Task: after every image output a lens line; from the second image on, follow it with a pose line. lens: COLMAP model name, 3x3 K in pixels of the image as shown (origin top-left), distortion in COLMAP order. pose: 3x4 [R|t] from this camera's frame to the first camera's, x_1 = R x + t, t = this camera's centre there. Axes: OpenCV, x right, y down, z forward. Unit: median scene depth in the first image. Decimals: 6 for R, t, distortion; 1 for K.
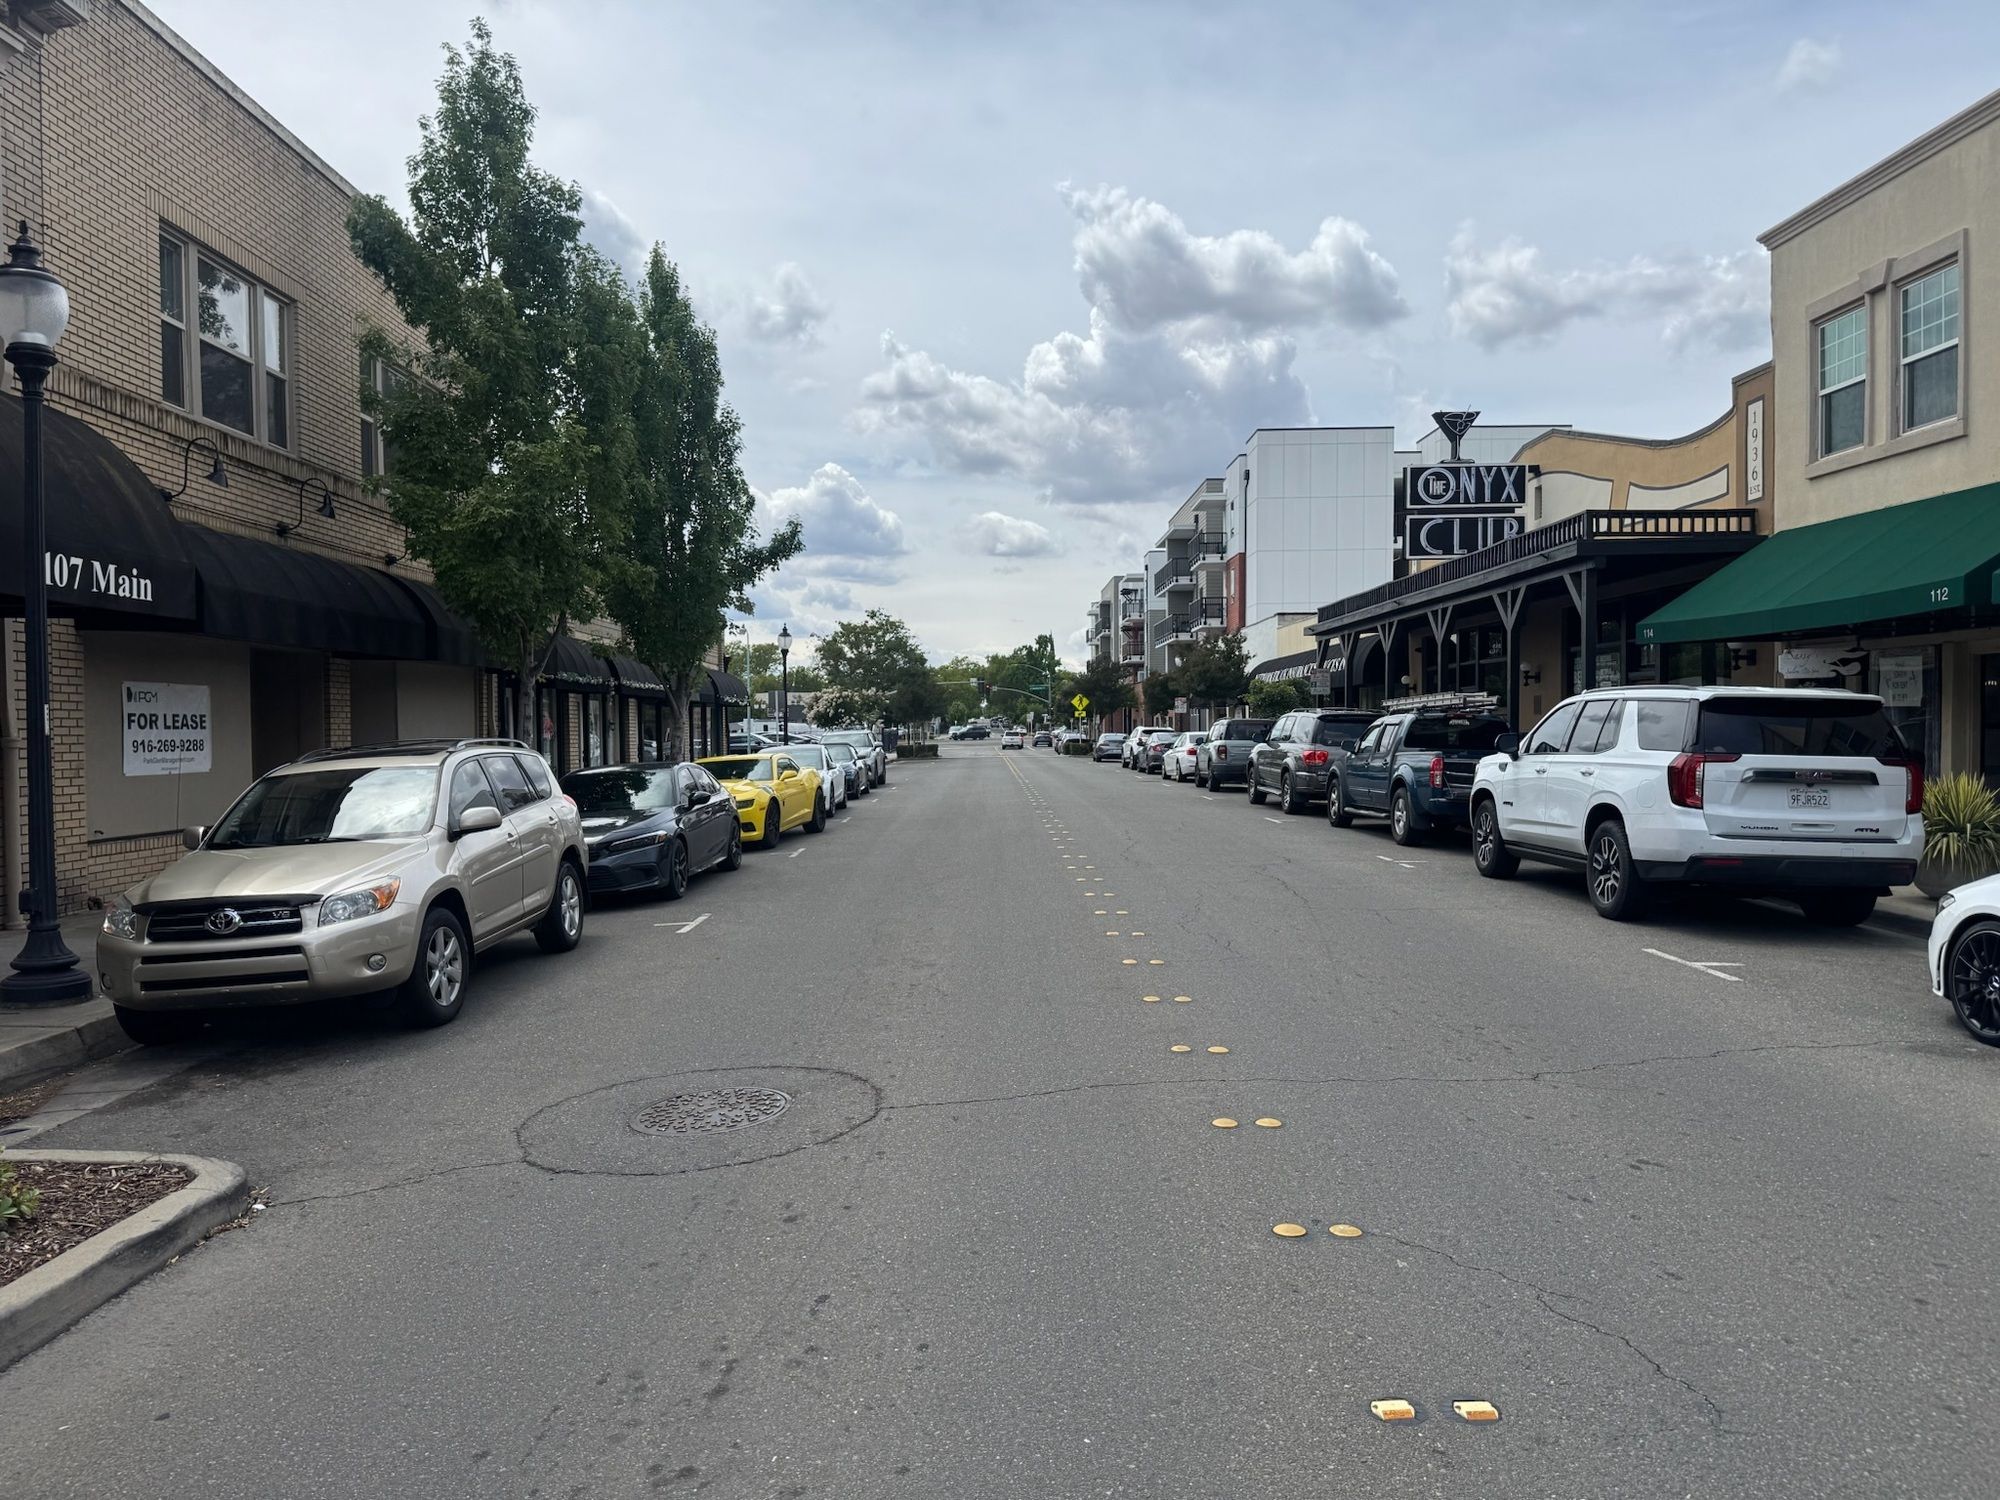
lens RADIAL K [[1403.6, 0, 1006.3], [0, 1403.6, 733.1], [0, 0, 1]] dist [0.037537, -0.011557]
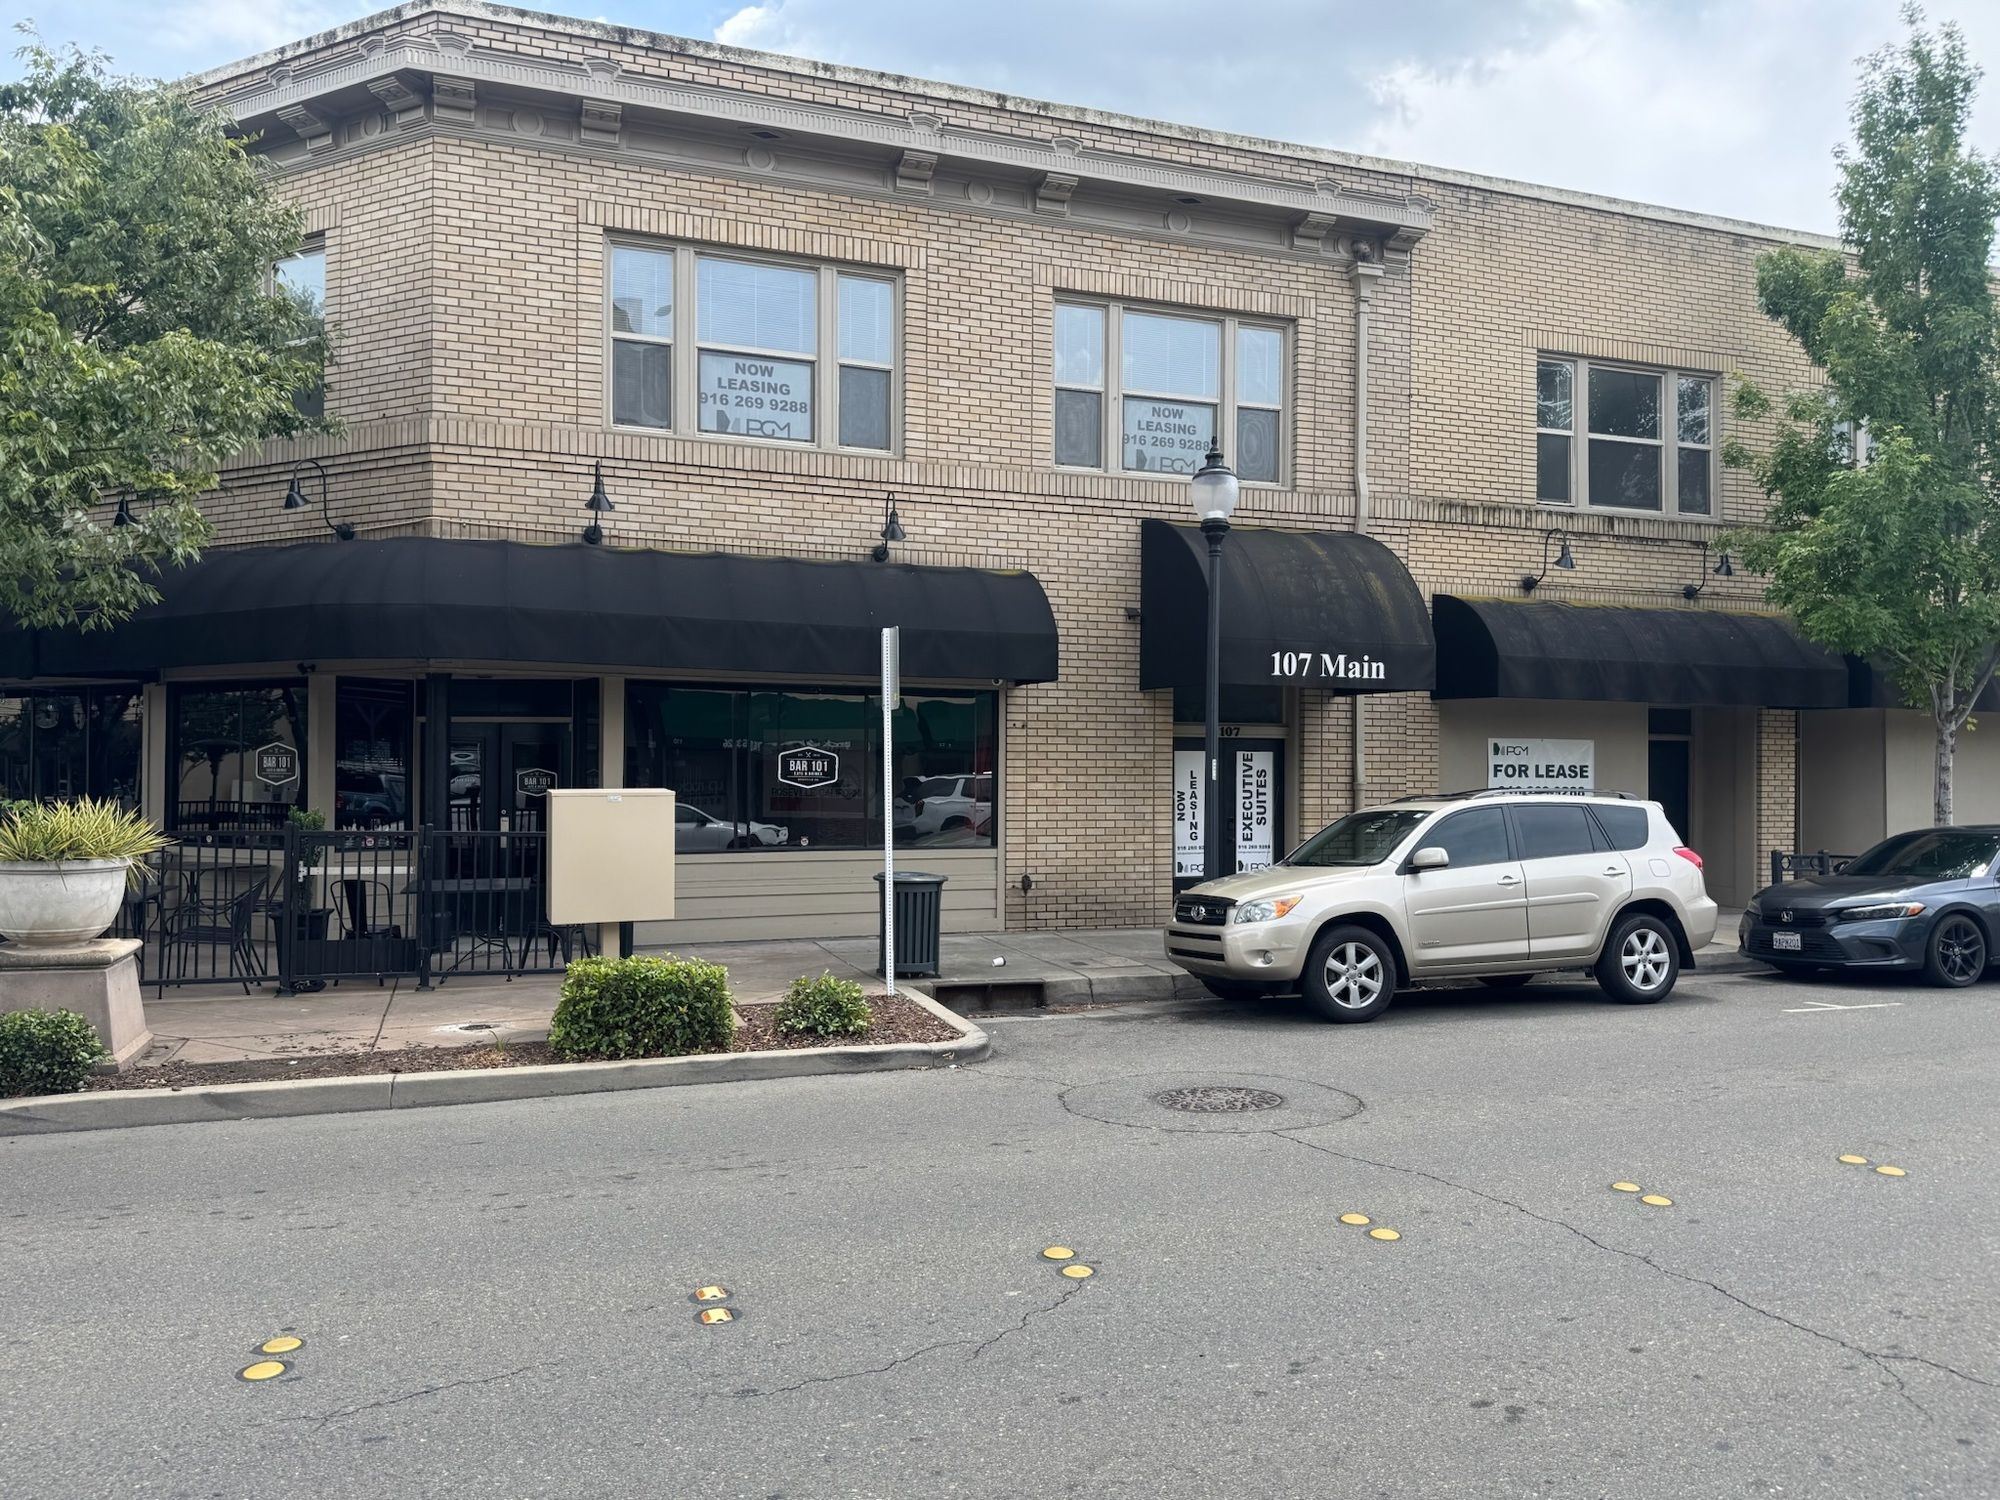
lens RADIAL K [[1403.6, 0, 1009.8], [0, 1403.6, 763.0], [0, 0, 1]] dist [0.037537, -0.011557]
pose [[0.318928, -0.000573, -0.947779, 0.535833], [-0.011573, 0.999923, -0.004499, -0.006261], [0.947708, 0.012403, 0.318897, 0.277342]]
